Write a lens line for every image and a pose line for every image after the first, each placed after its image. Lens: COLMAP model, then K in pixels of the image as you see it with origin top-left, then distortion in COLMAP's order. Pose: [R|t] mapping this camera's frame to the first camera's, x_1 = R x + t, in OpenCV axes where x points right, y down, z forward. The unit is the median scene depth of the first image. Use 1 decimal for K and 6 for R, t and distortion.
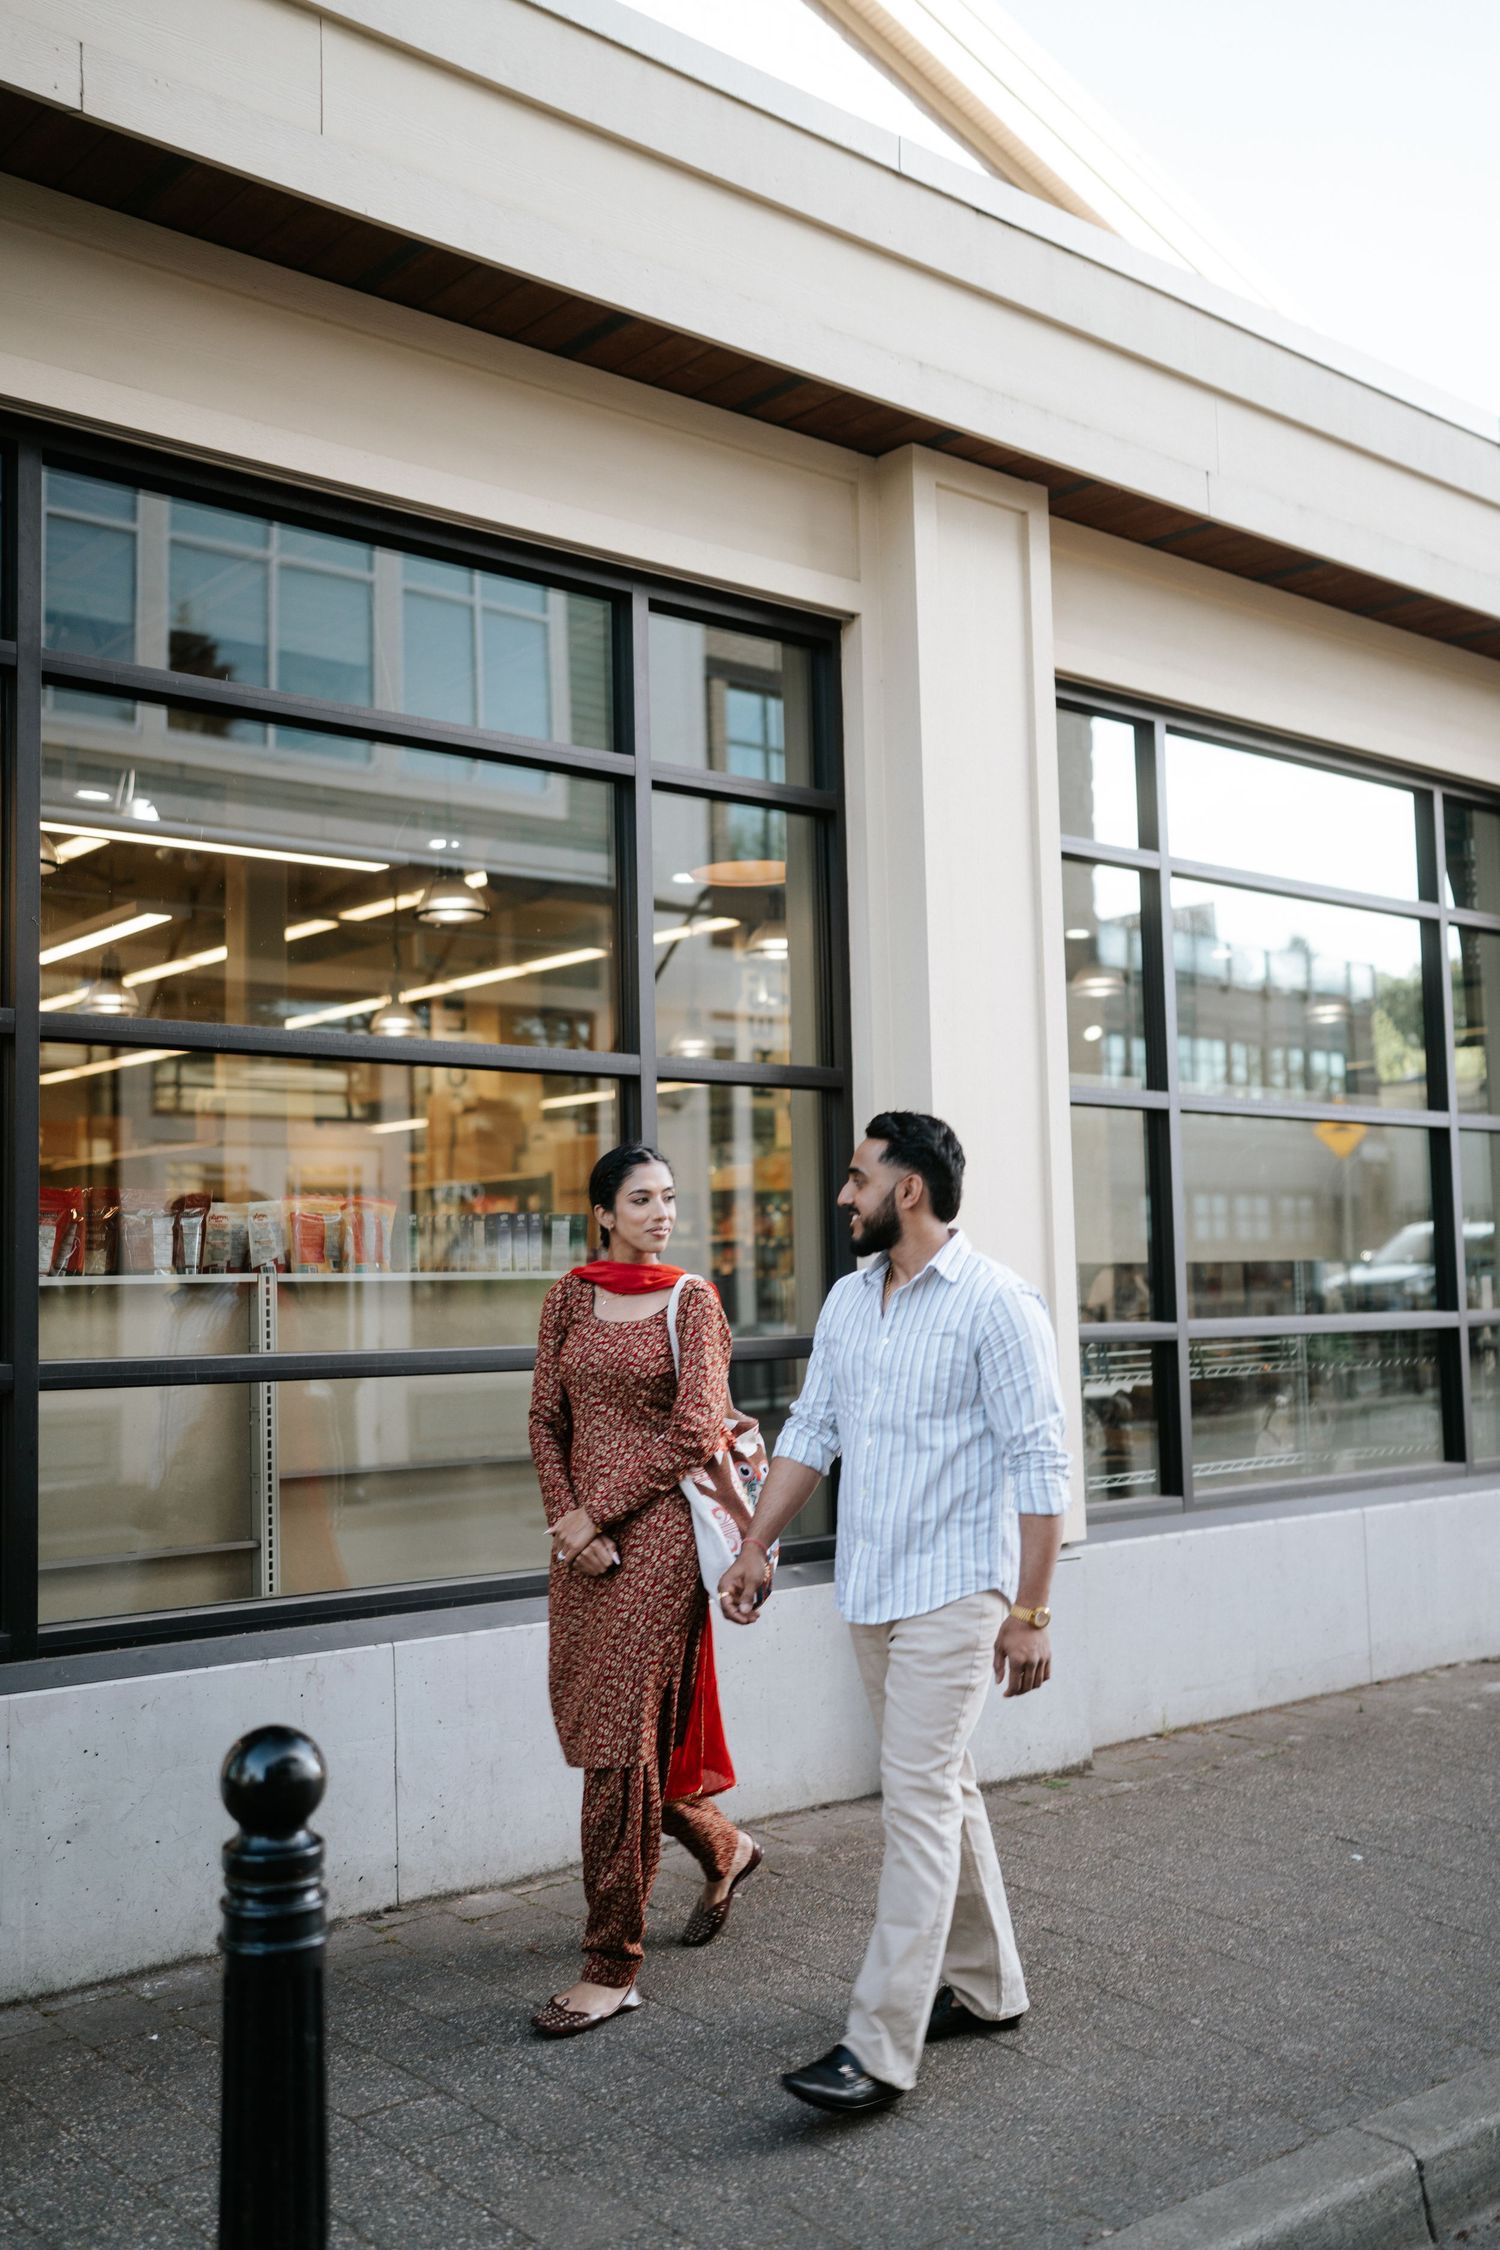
lens RADIAL K [[2143.7, 0, 758.5], [0, 2143.7, 1160.3], [0, 0, 1]] dist [-0.040596, 0.144036]
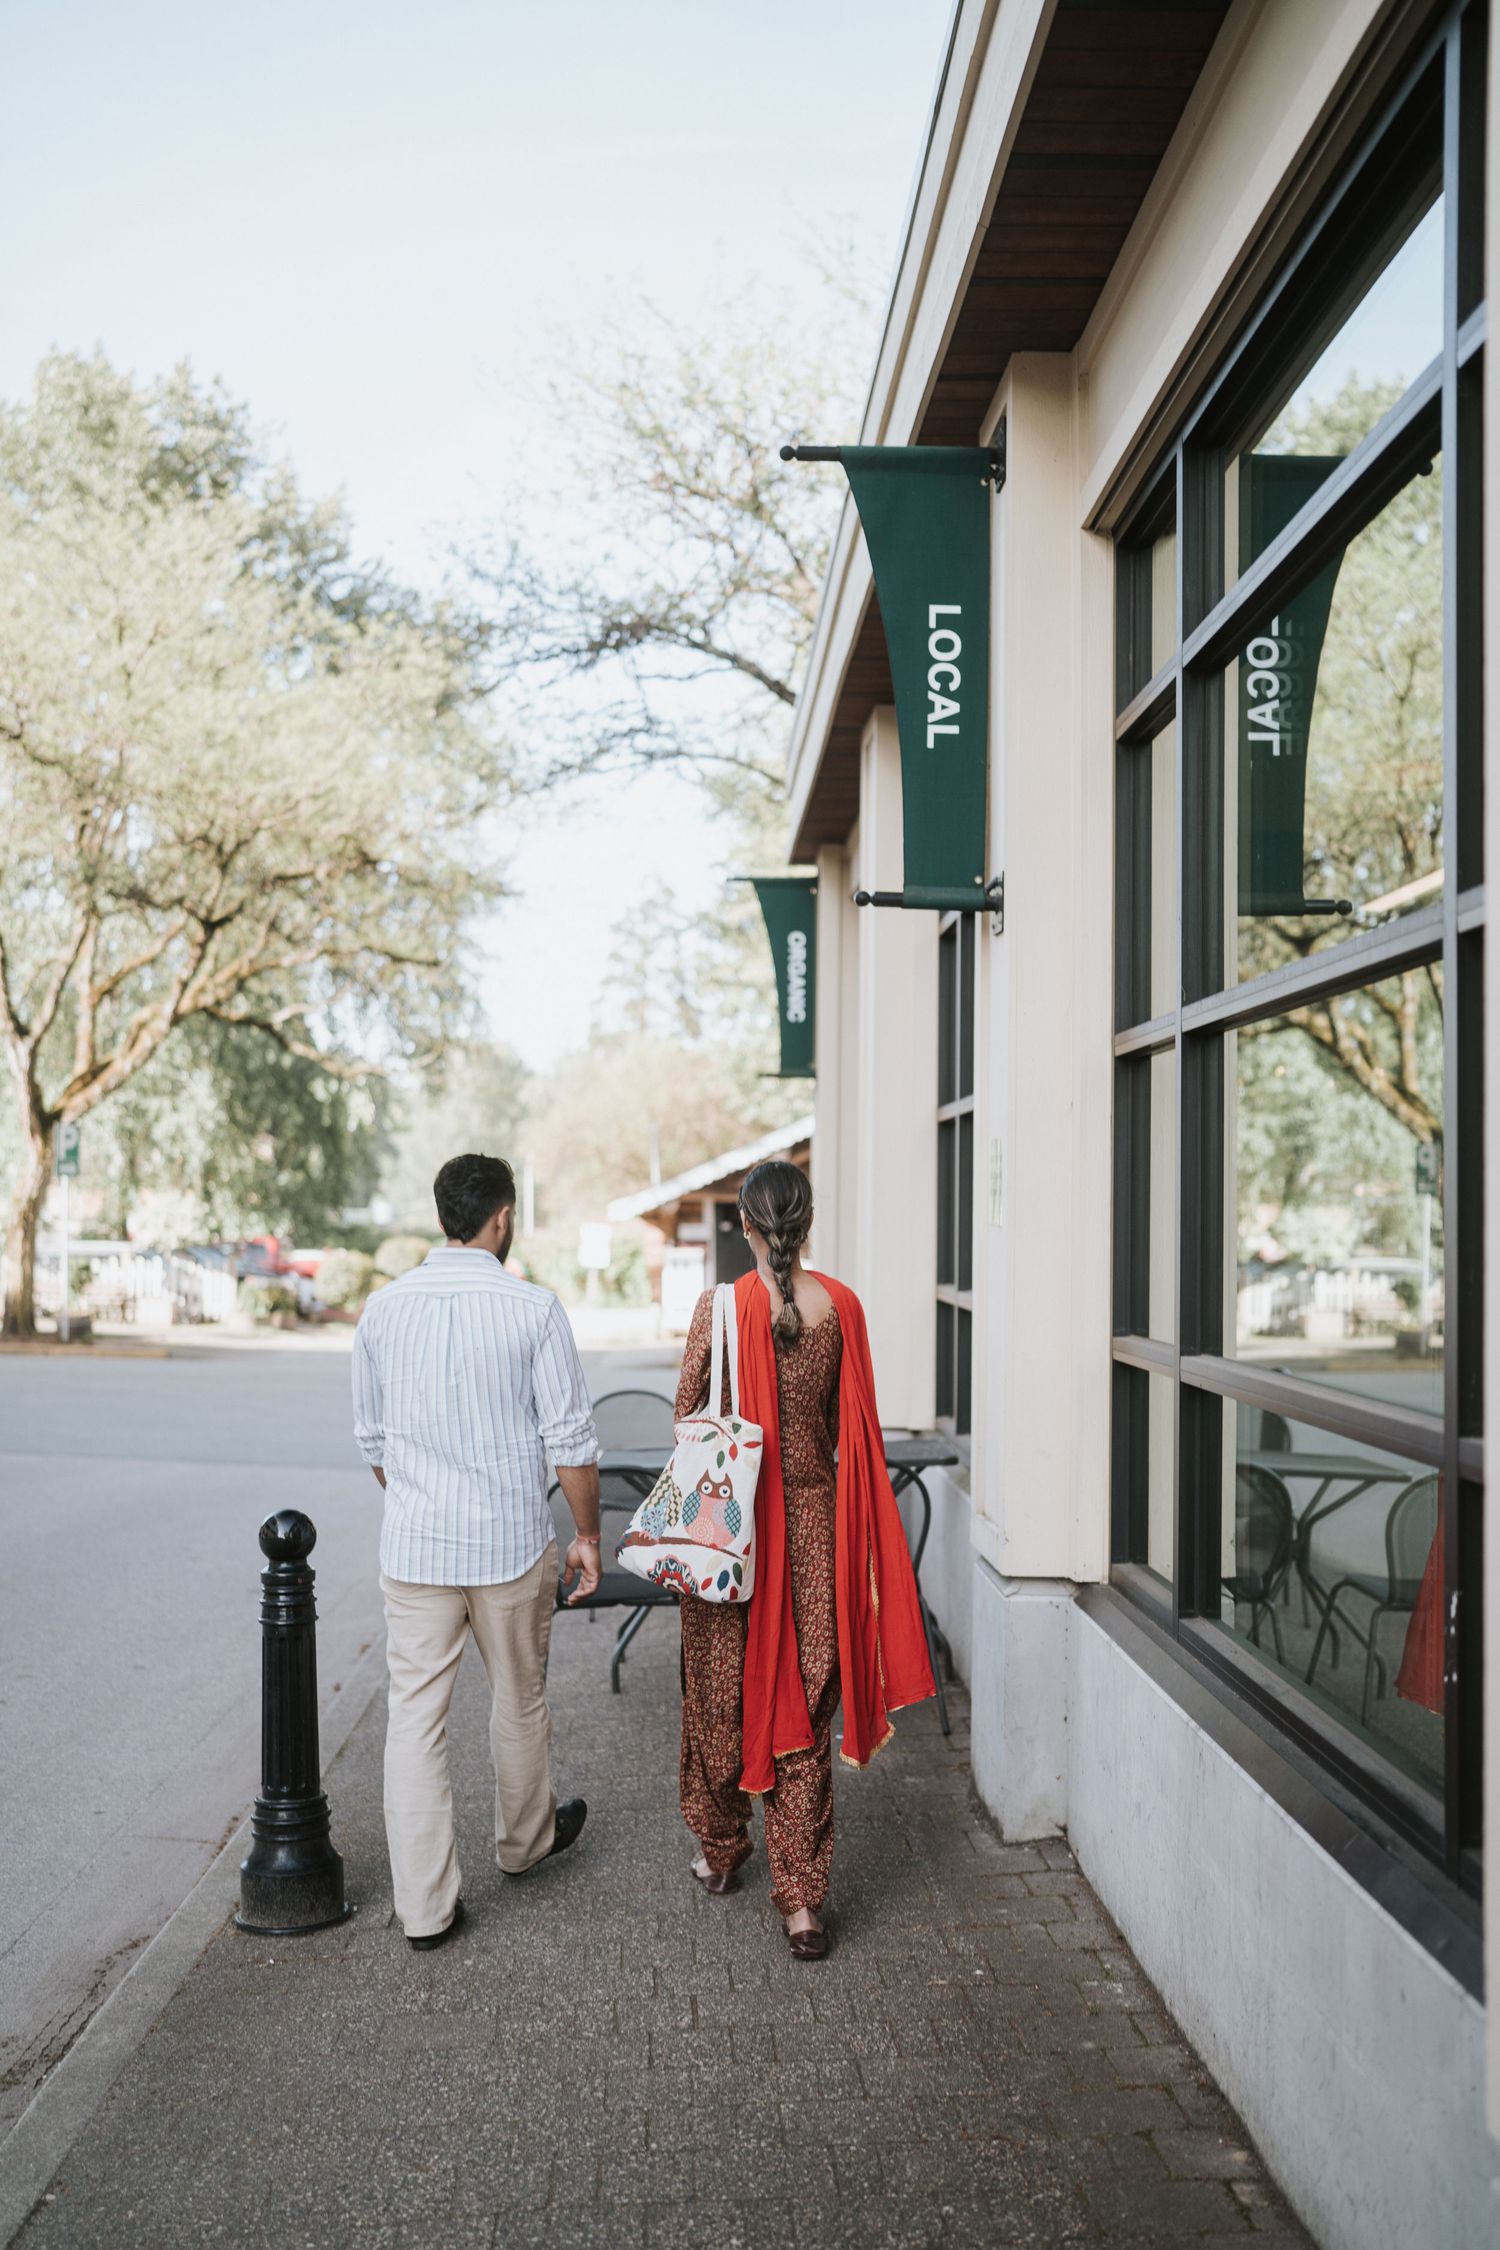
lens RADIAL K [[2143.7, 0, 758.5], [0, 2143.7, 1160.3], [0, 0, 1]] dist [-0.040596, 0.144036]
pose [[-0.619665, -0.009063, -0.784814, 0.695532], [0.050660, 0.997386, -0.051517, 0.050813], [0.783230, -0.071682, -0.617586, 1.739093]]
